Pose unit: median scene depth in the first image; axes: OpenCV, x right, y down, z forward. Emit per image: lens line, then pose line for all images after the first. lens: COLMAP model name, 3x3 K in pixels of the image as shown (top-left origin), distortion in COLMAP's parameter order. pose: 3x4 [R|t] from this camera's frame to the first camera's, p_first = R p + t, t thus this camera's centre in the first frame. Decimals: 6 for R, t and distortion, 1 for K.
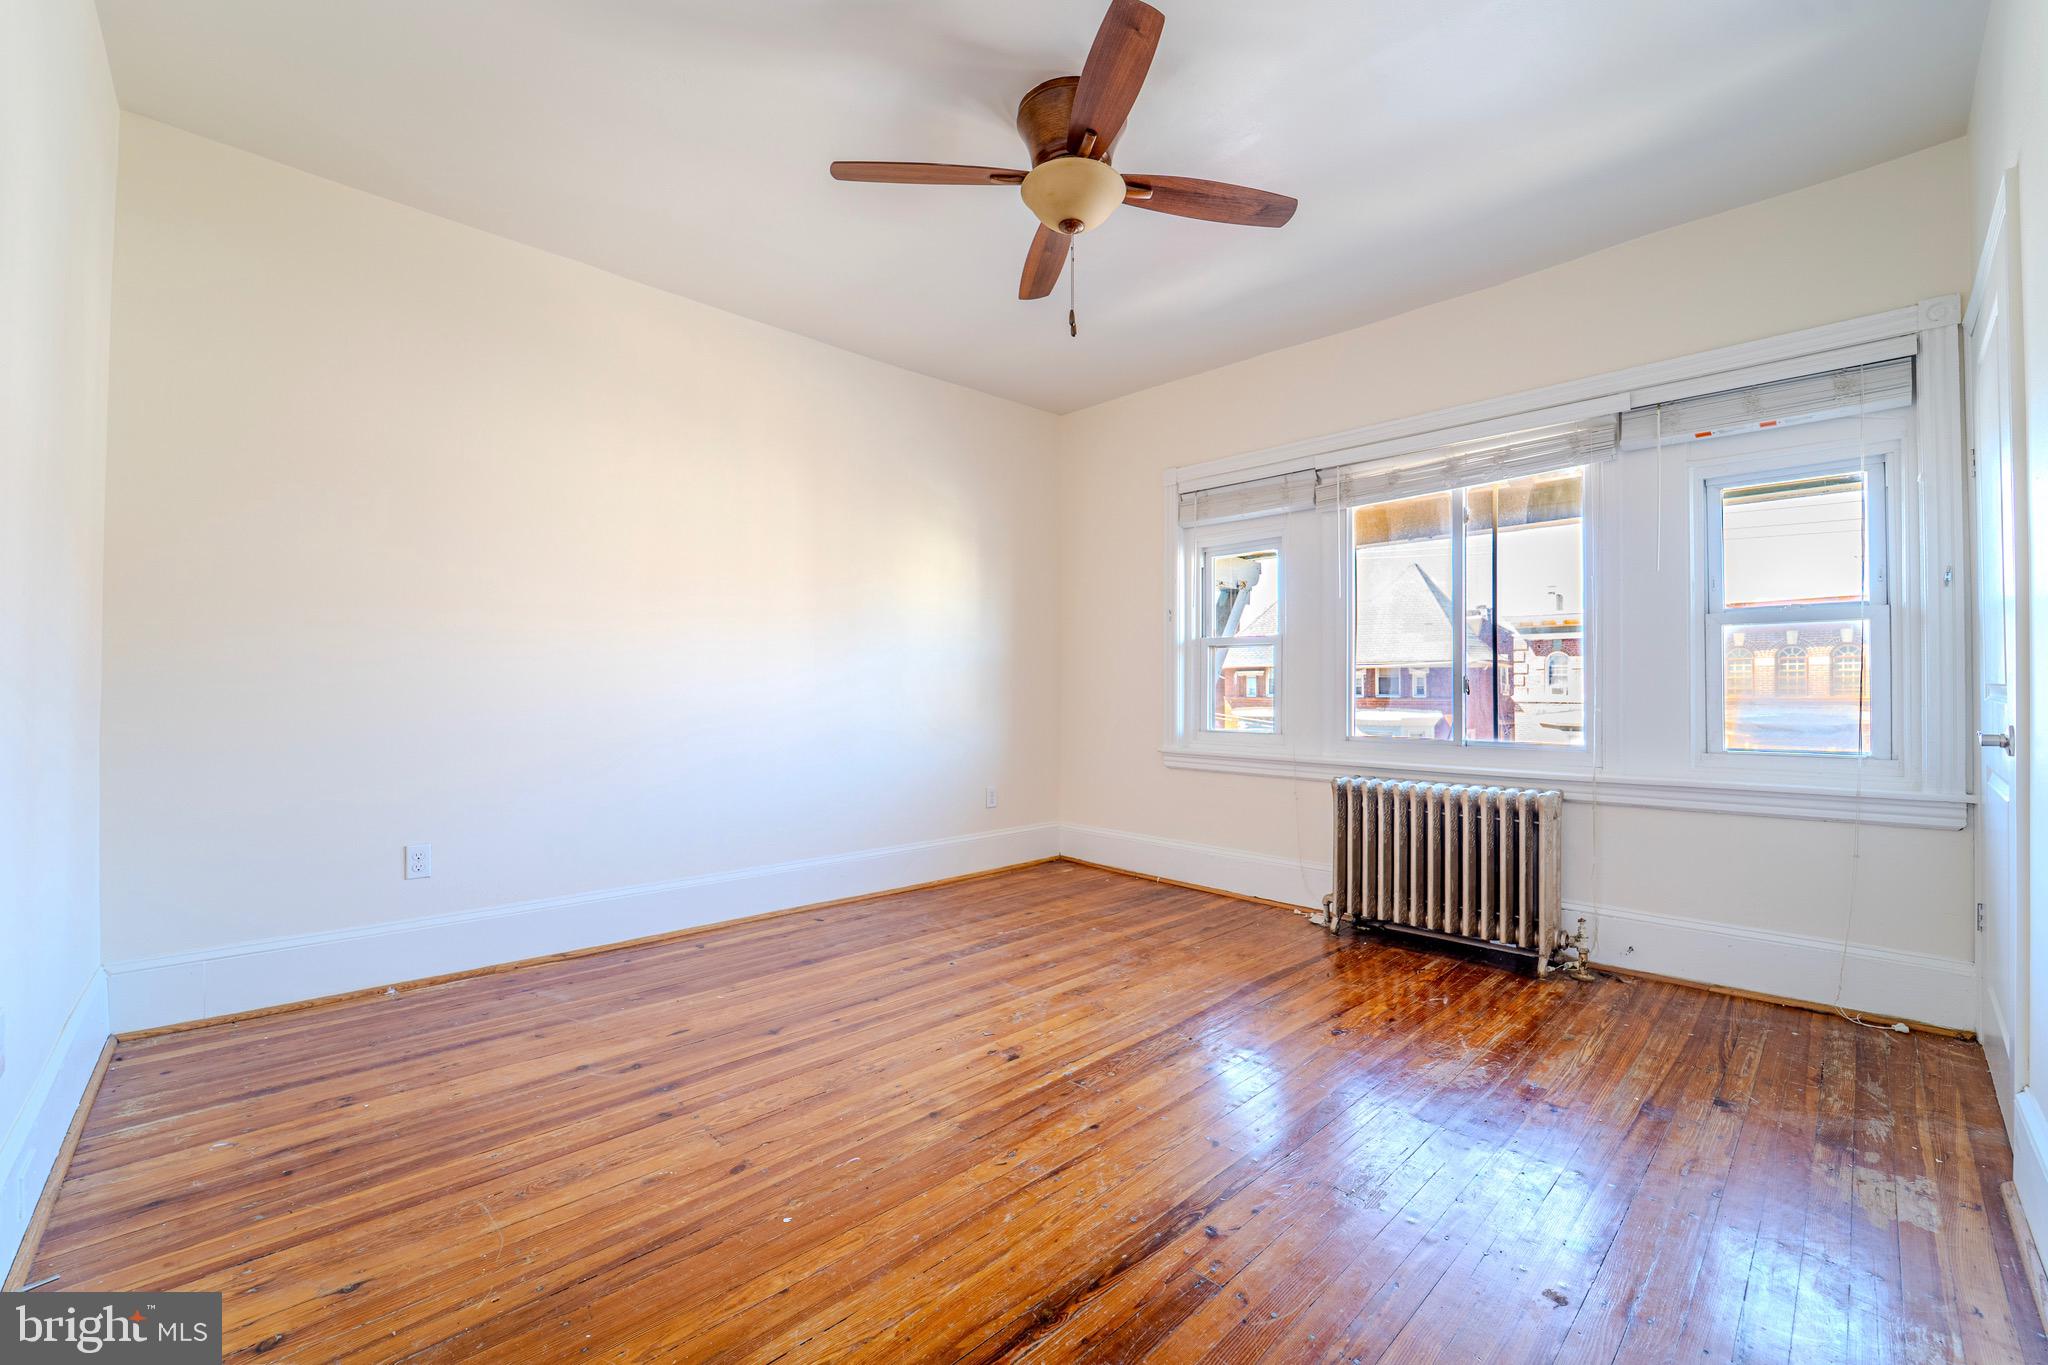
lens RADIAL K [[834.3, 0, 1022.0], [0, 834.3, 681.5], [0, 0, 1]] dist [-0.023607, -0.000578]
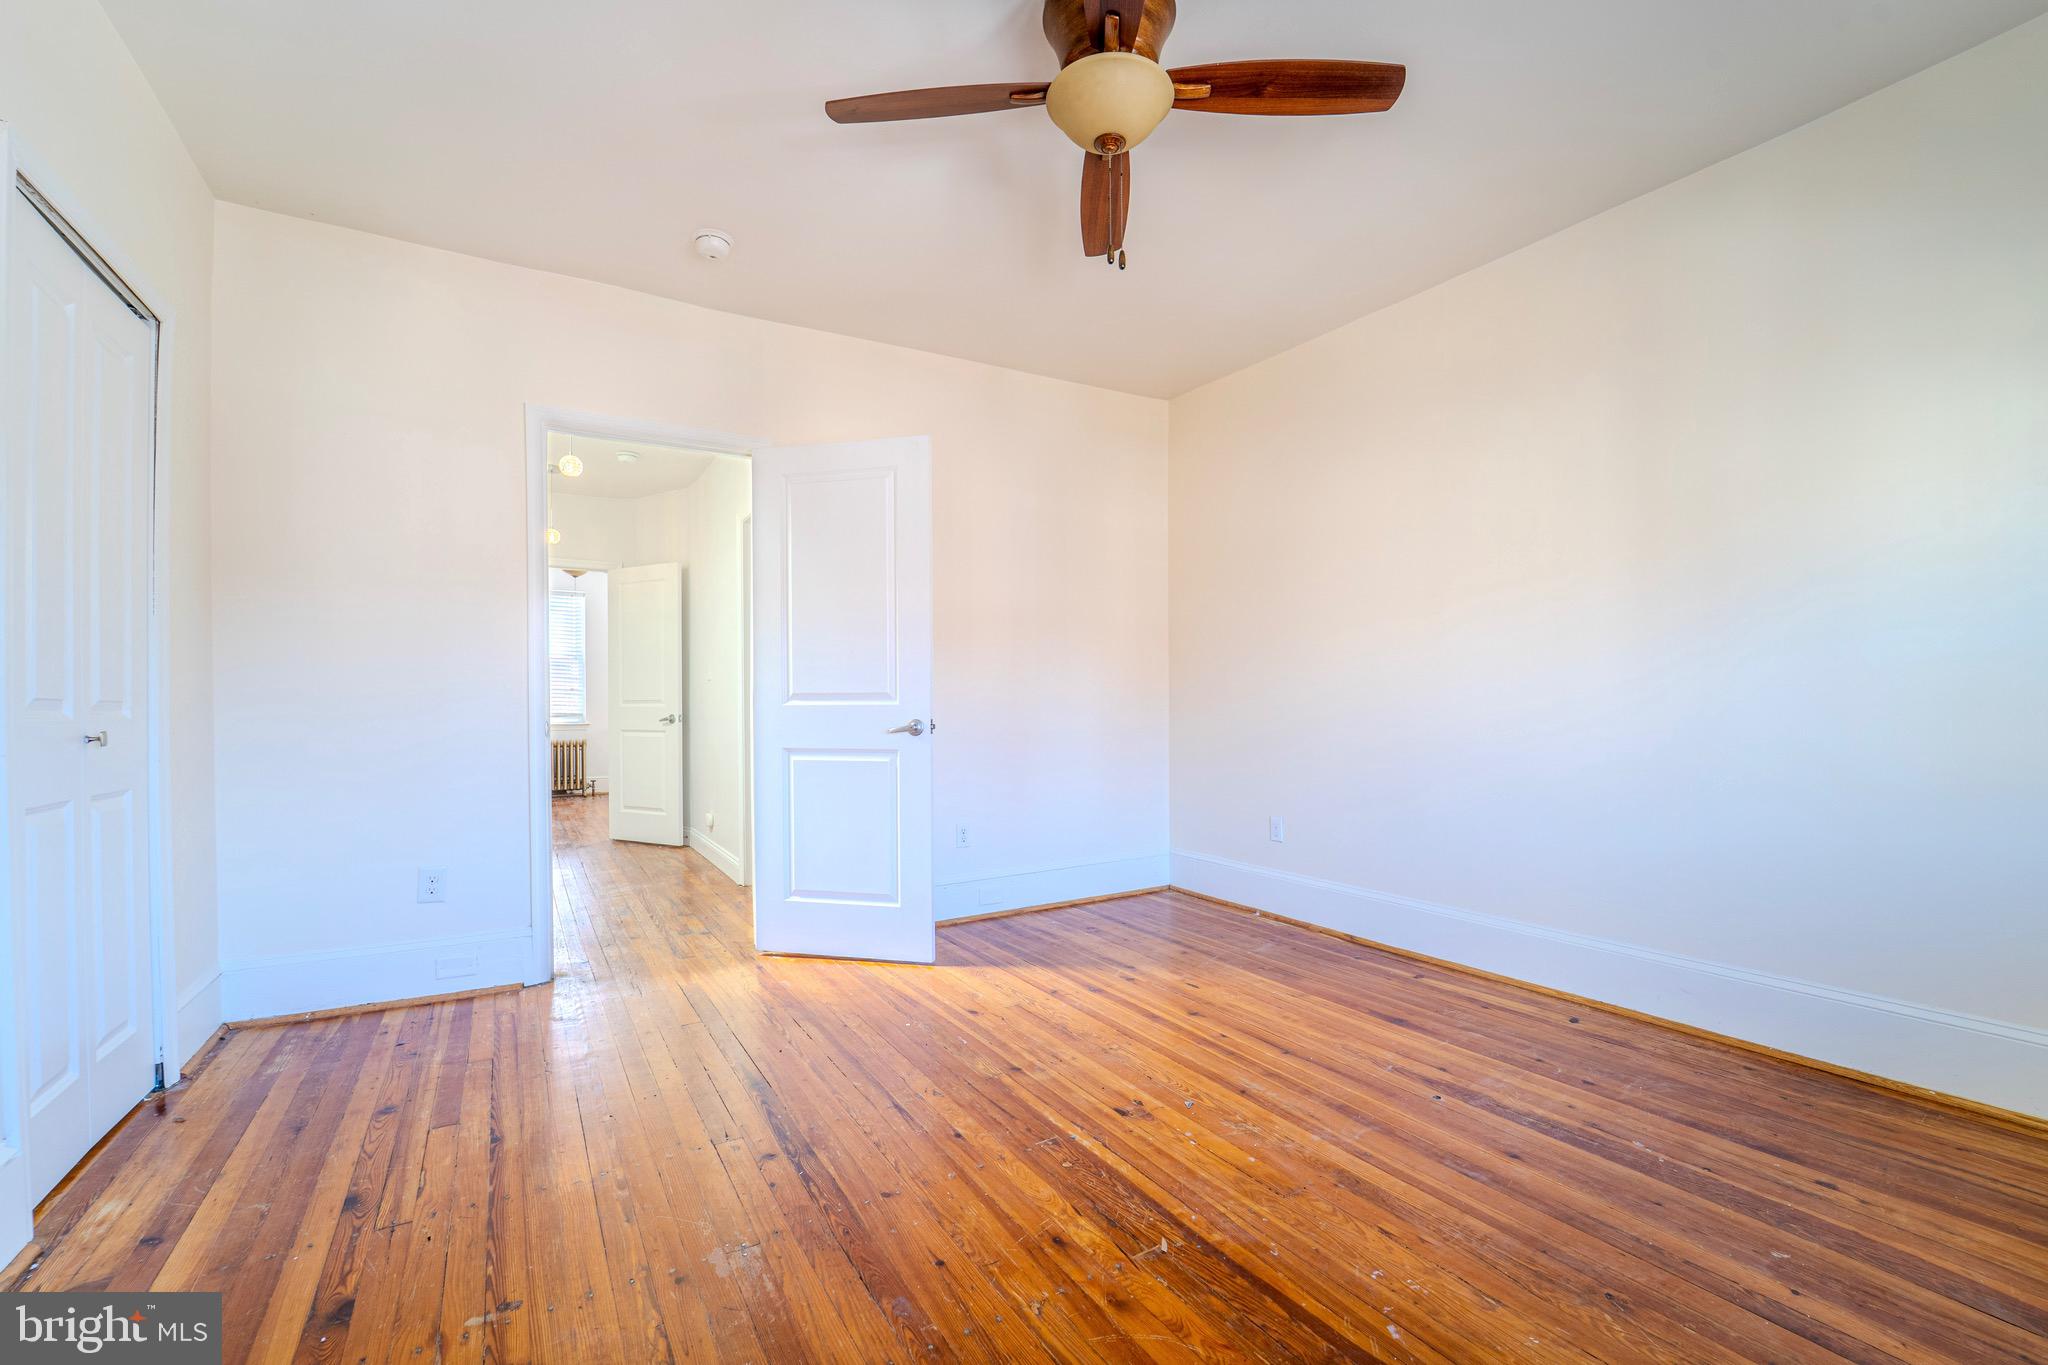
lens RADIAL K [[860.1, 0, 1023.5], [0, 860.1, 713.6], [0, 0, 1]] dist [-0.025092, -0.000931]
pose [[-0.227744, 0.011057, -0.973658, 0.776246], [0.014796, 0.999859, 0.007894, 0.011337], [0.973609, -0.012608, -0.227875, 0.950277]]
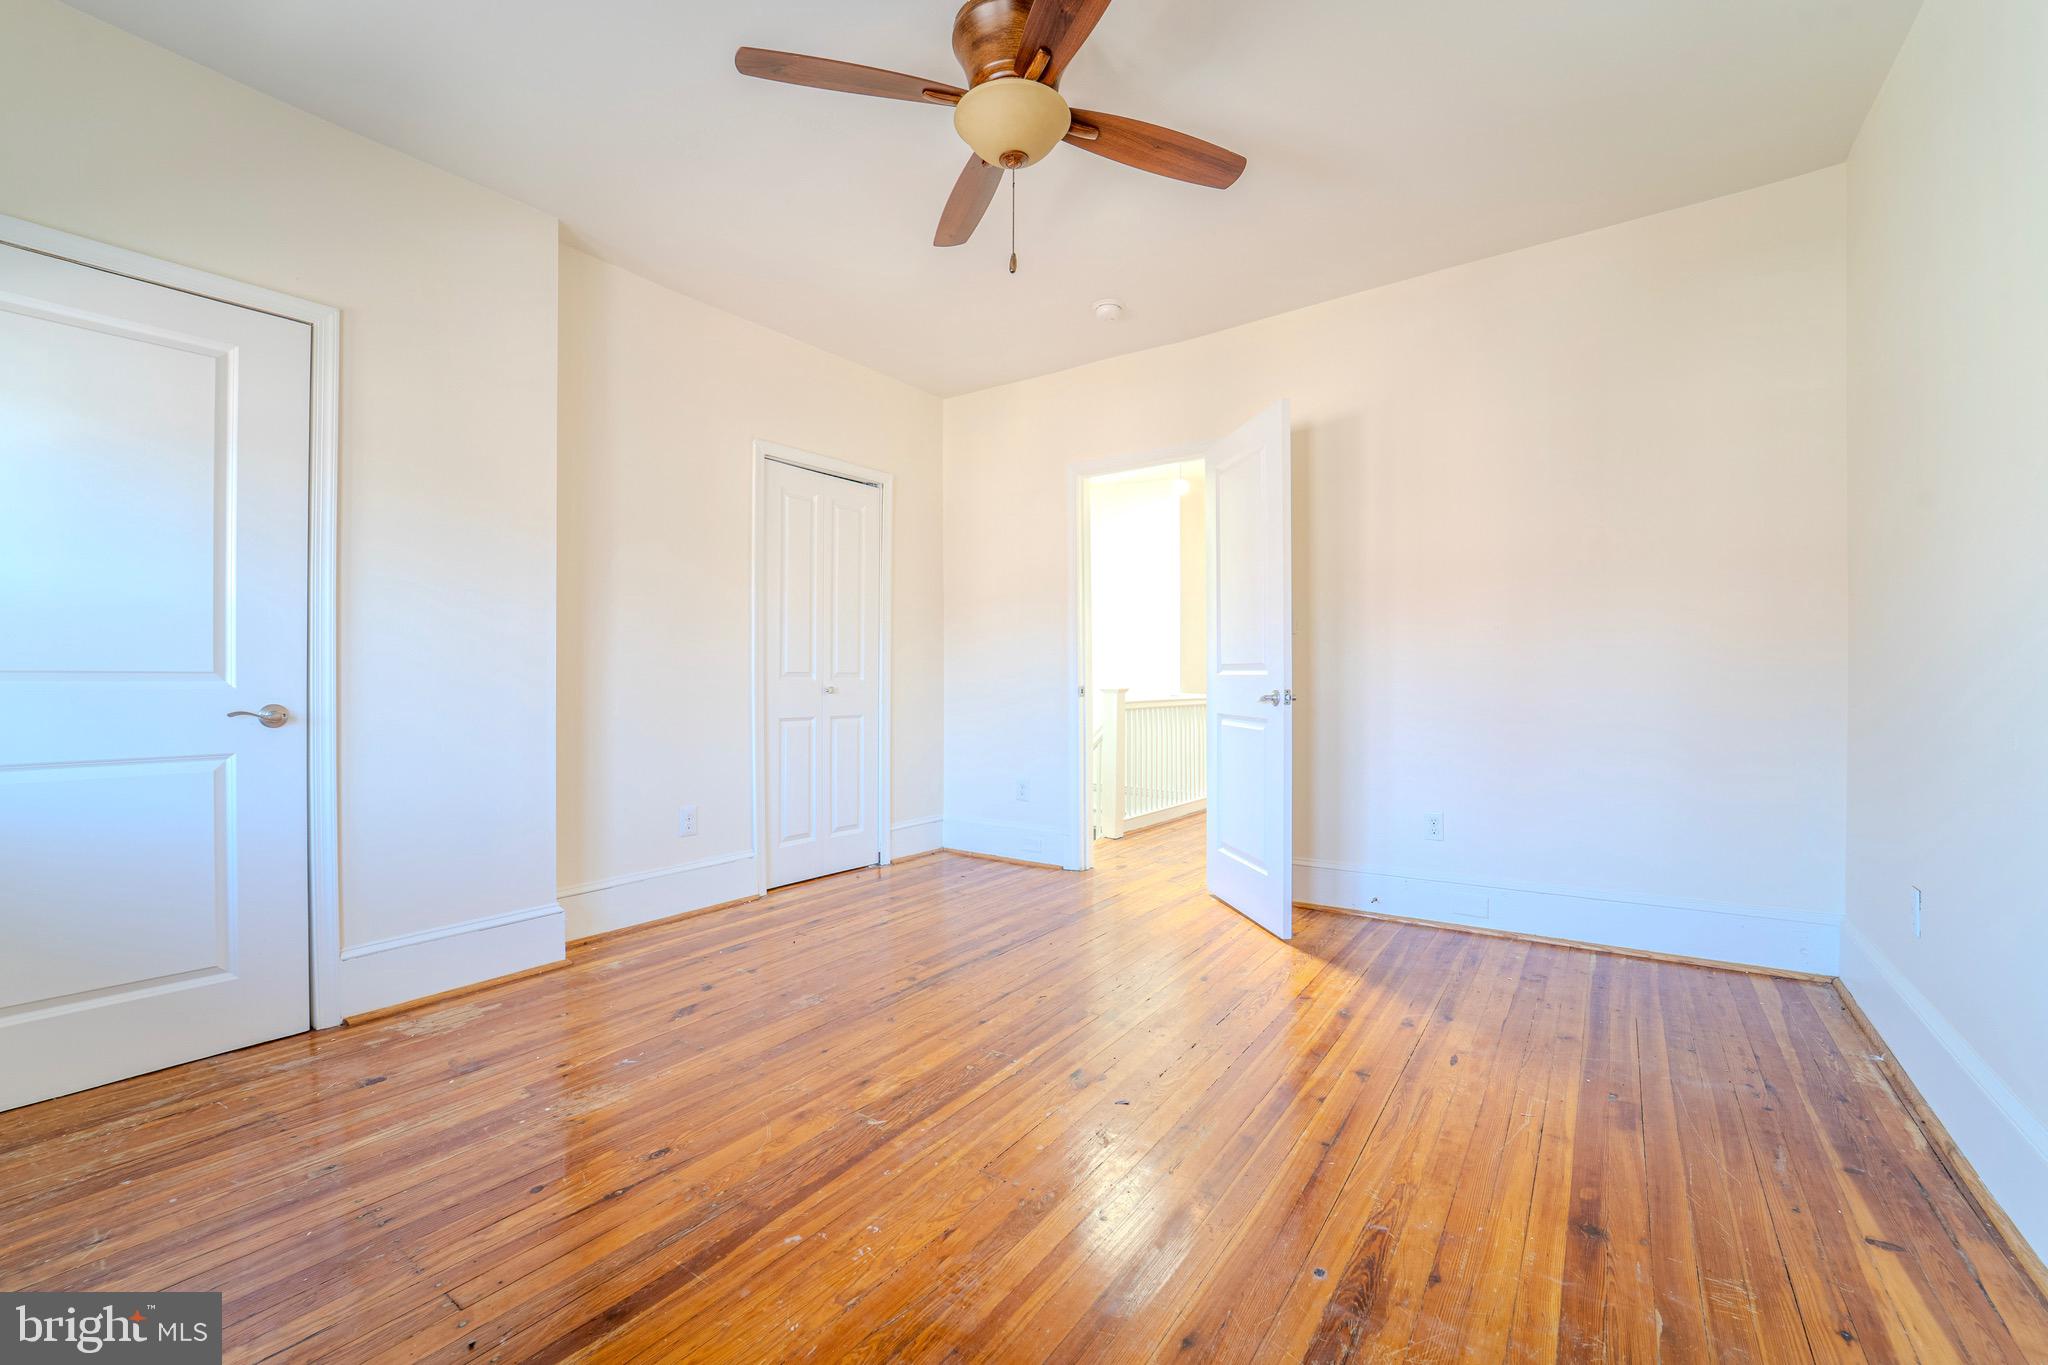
lens RADIAL K [[834.3, 0, 1022.0], [0, 834.3, 681.5], [0, 0, 1]] dist [-0.023607, -0.000578]
pose [[-0.984373, 0.001886, -0.176084, 0.180131], [0.002162, 0.999997, -0.001380, 0.014763], [0.176081, -0.001739, -0.984374, 1.623157]]
